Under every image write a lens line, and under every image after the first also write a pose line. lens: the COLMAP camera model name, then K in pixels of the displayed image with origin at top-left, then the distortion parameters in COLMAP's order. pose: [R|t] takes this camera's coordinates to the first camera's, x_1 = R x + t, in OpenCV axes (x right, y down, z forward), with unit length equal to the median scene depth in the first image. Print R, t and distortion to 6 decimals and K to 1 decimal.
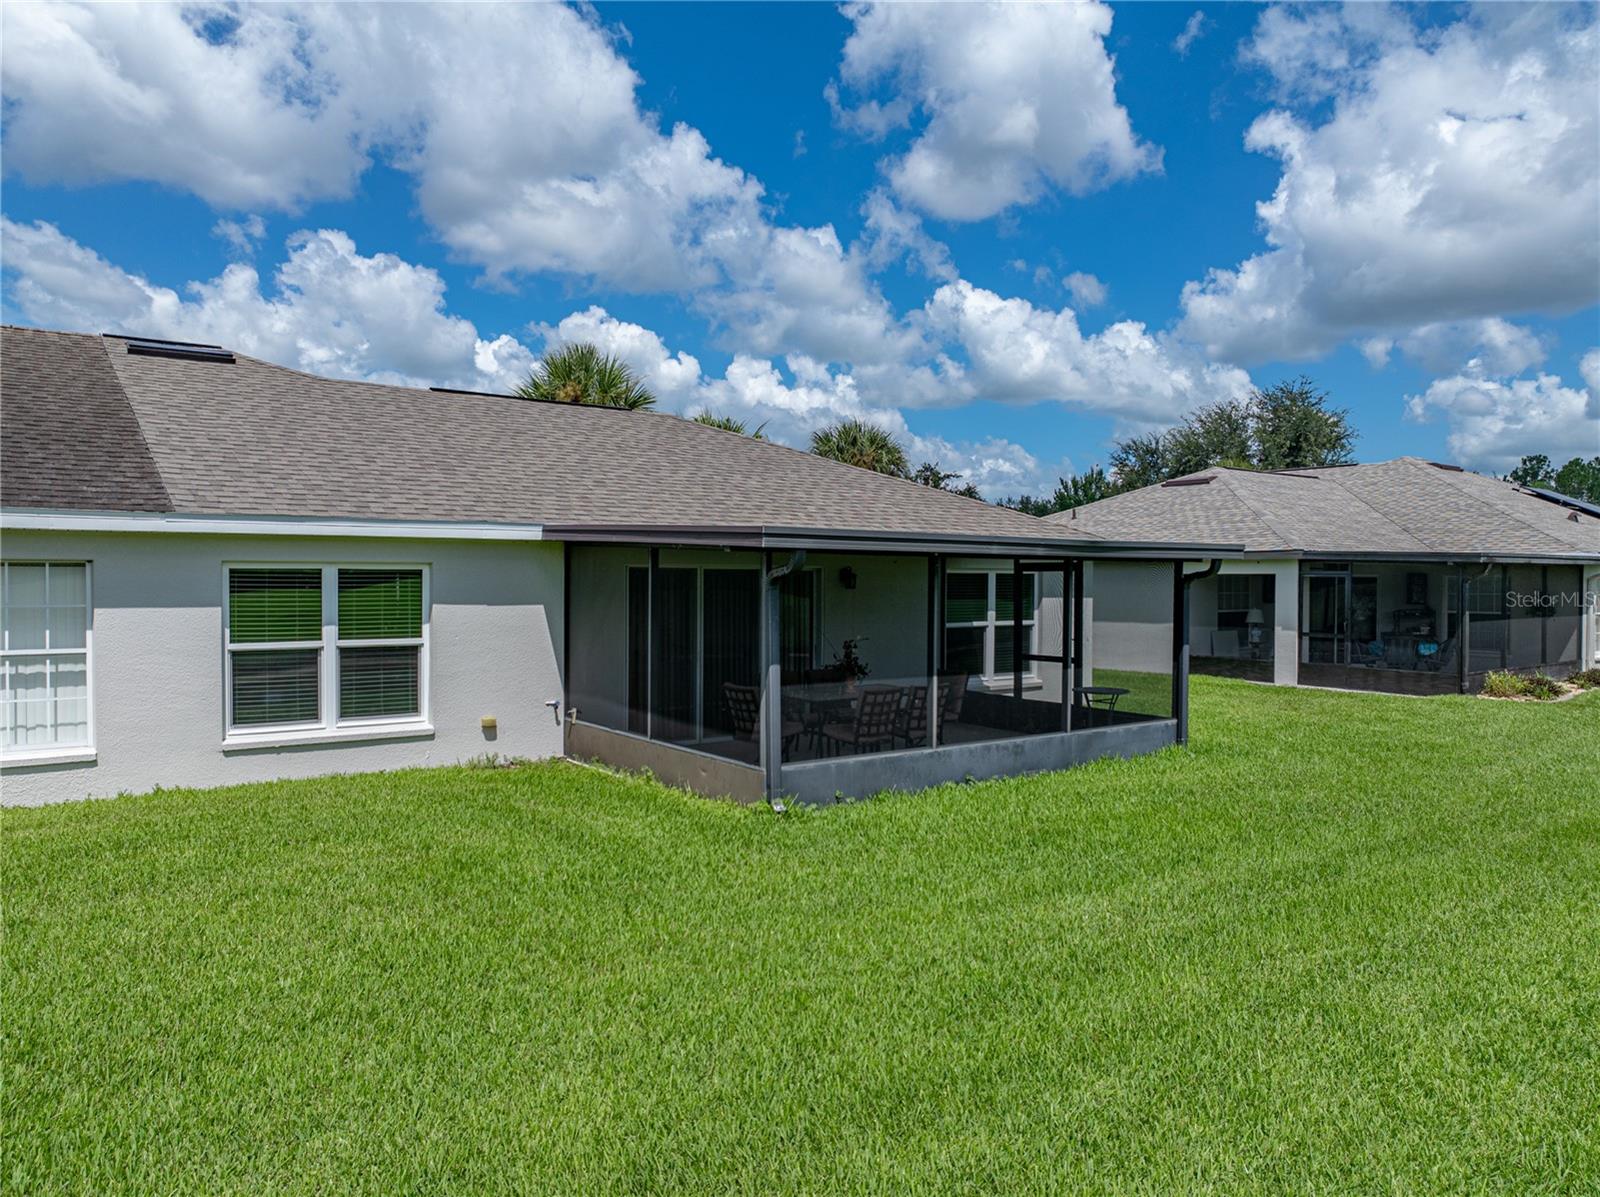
lens RADIAL K [[1150.6, 0, 800.0], [0, 1150.6, 598.5], [0, 0, 1]] dist [-0.020544, 0.001737]
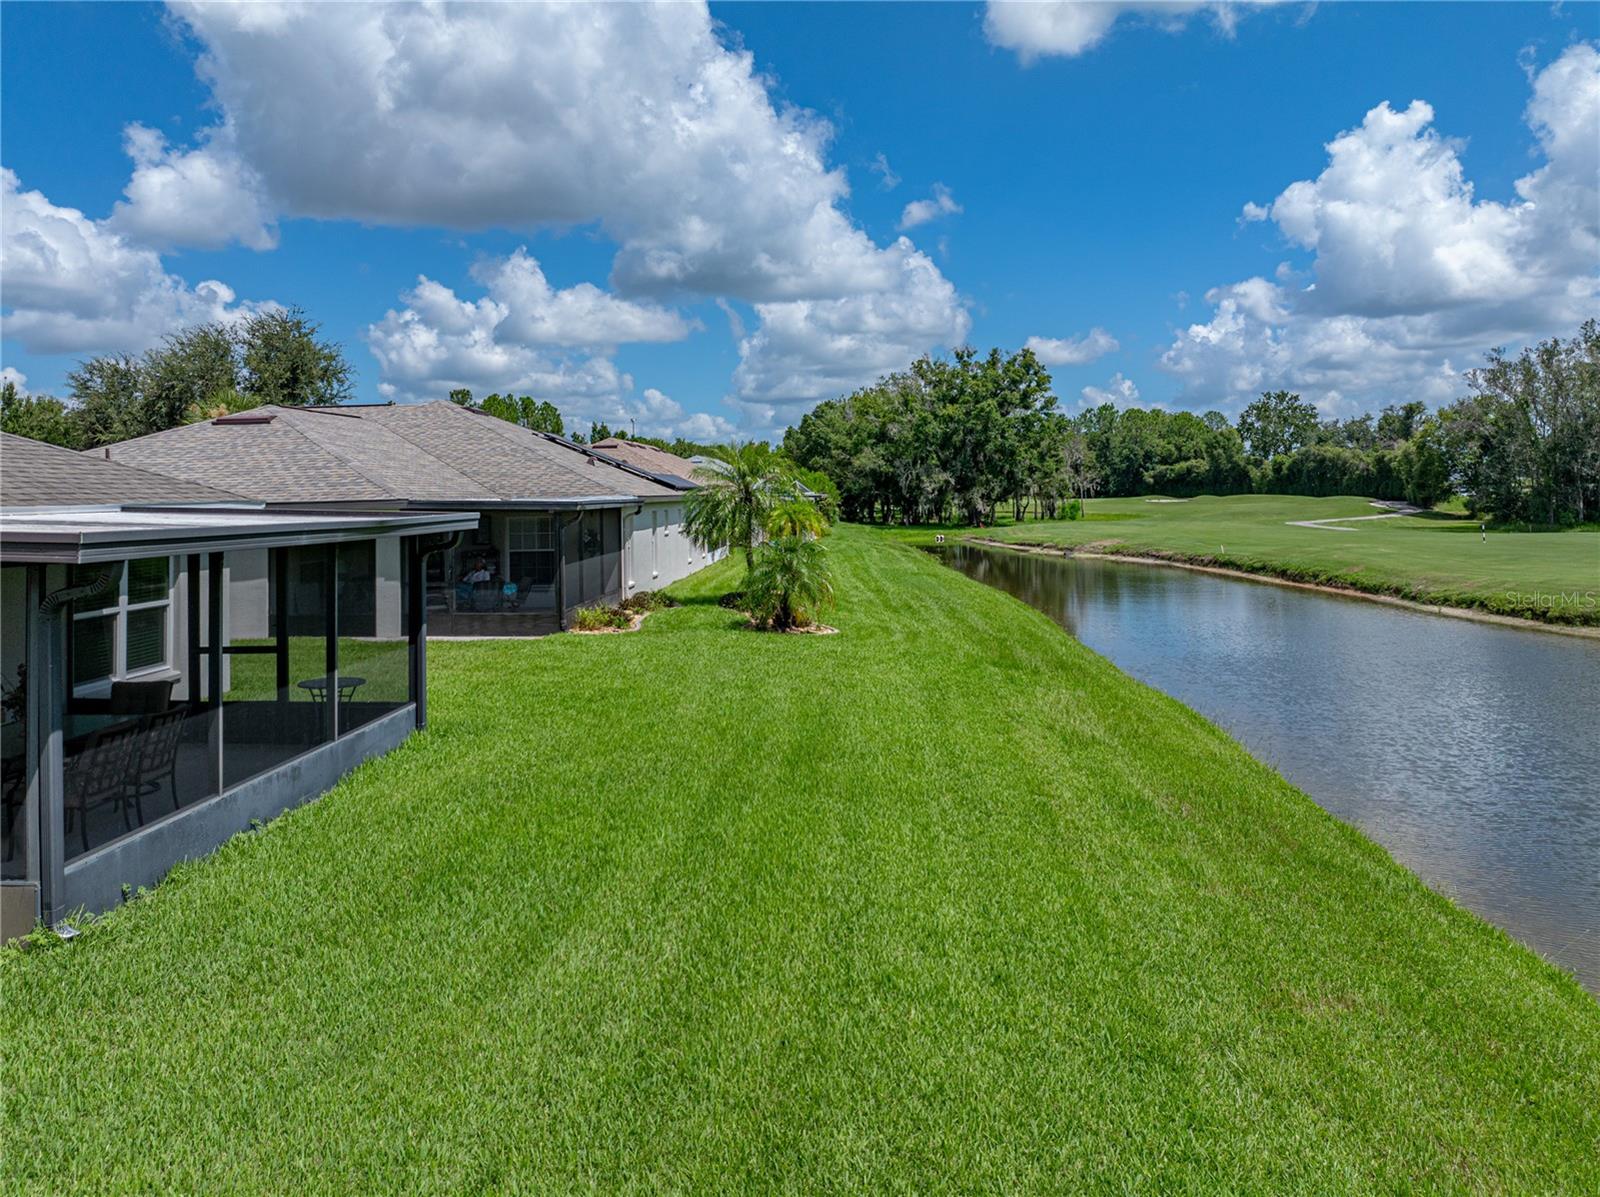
lens RADIAL K [[1183.3, 0, 799.6], [0, 1183.3, 440.4], [0, 0, 1]] dist [-0.014684, 0.000730]
pose [[0.646502, 0.014998, 0.762765, -0.174332], [0.038293, 0.997909, -0.052078, -0.038701], [-0.761951, 0.062878, 0.644575, 0.115038]]
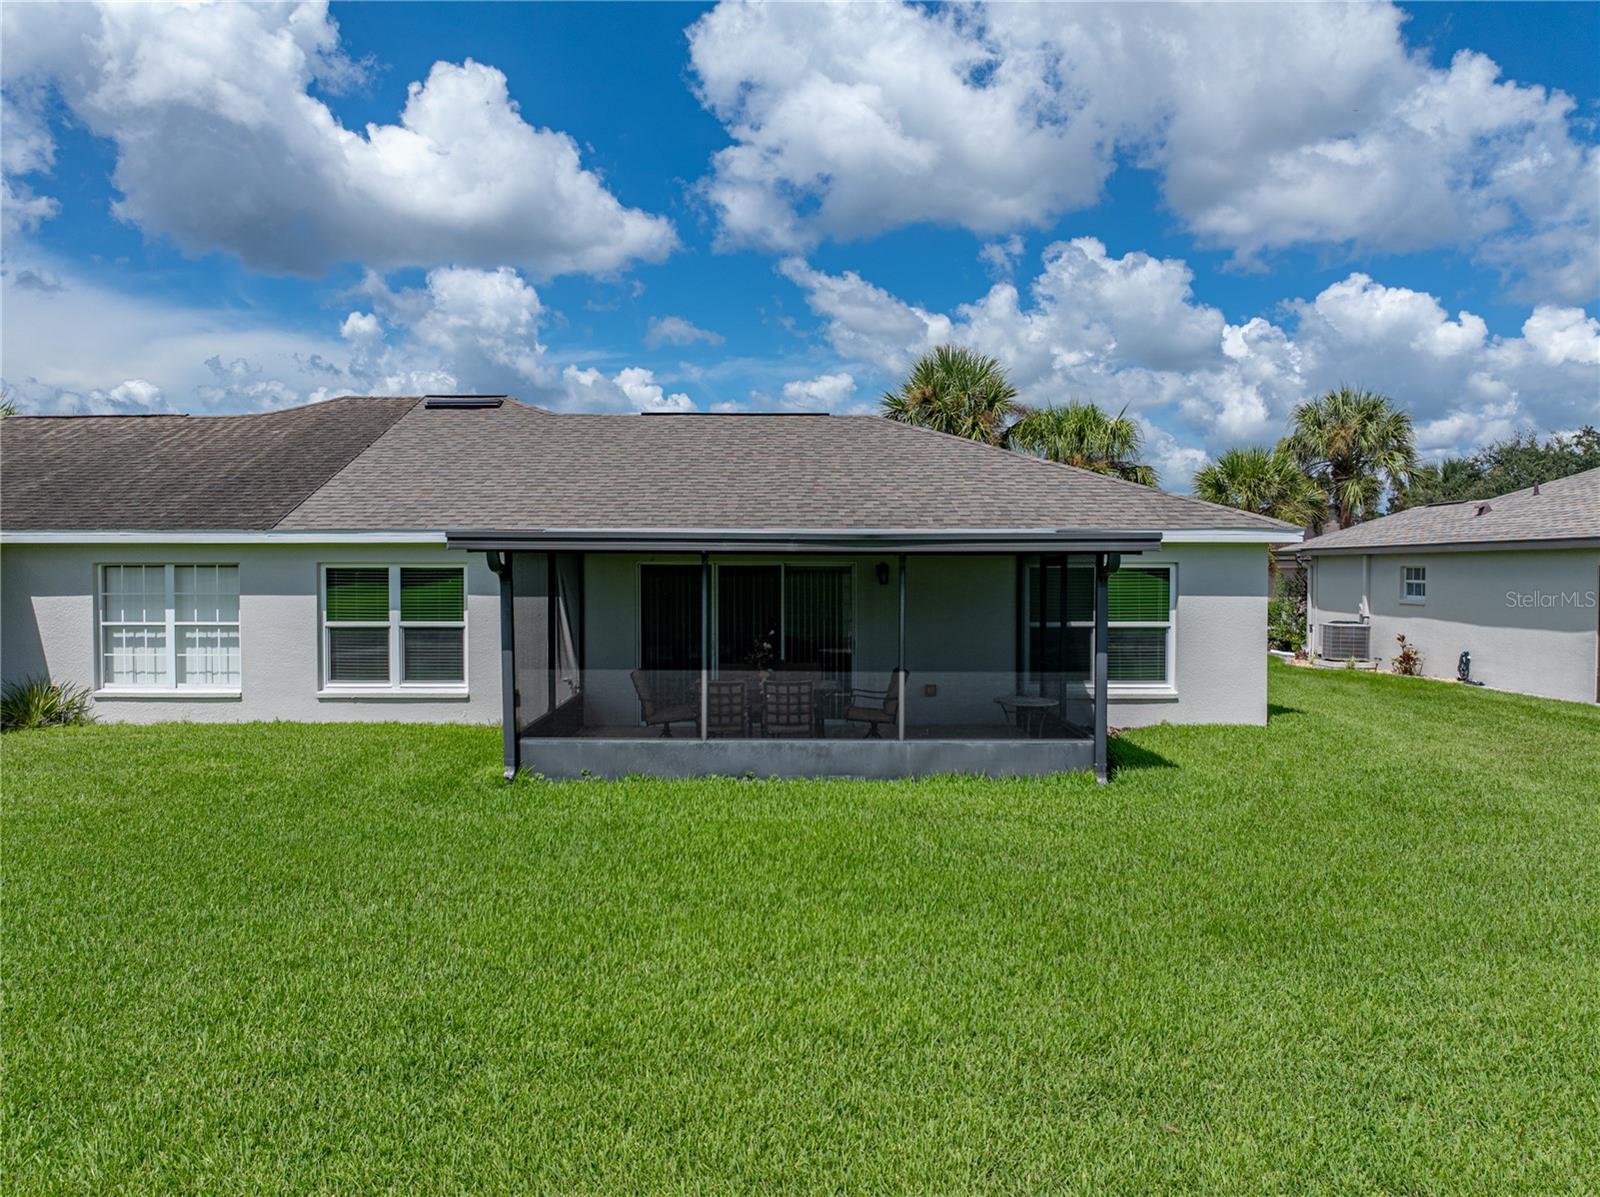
lens RADIAL K [[1160.1, 0, 800.0], [0, 1160.1, 598.5], [0, 0, 1]] dist [-0.032153, -0.004231]
pose [[0.796004, 0.012422, -0.605163, 0.574791], [-0.008869, 0.999921, 0.008860, -0.004504], [0.605226, -0.001685, 0.796052, 0.161802]]
